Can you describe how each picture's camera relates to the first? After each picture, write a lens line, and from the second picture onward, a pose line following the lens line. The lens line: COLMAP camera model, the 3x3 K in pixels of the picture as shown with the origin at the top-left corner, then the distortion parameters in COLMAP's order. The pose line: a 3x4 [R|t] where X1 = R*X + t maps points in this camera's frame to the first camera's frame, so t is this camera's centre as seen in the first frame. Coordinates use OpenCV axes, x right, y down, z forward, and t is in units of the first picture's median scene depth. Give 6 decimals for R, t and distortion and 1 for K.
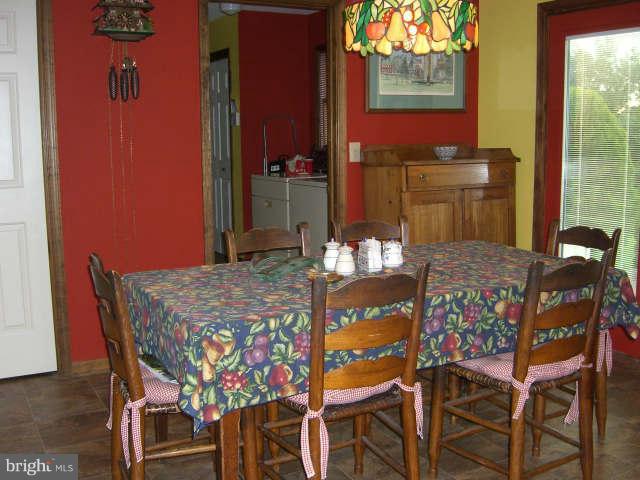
lens RADIAL K [[717.1, 0, 320.0], [0, 717.1, 240.0], [0, 0, 1]] dist [-0.124662, -0.008685]
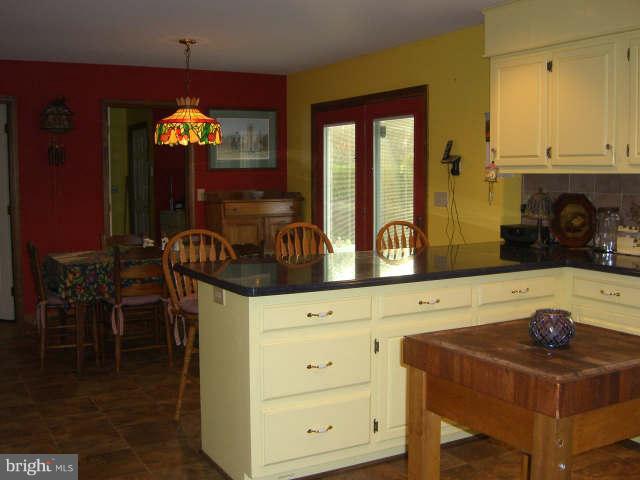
lens RADIAL K [[717.1, 0, 320.0], [0, 717.1, 240.0], [0, 0, 1]] dist [-0.124662, -0.008685]
pose [[0.999713, 0.002415, 0.023814, 0.594420], [-0.001029, 0.998312, -0.058068, 0.158616], [-0.023915, 0.058027, 0.998029, -1.339434]]
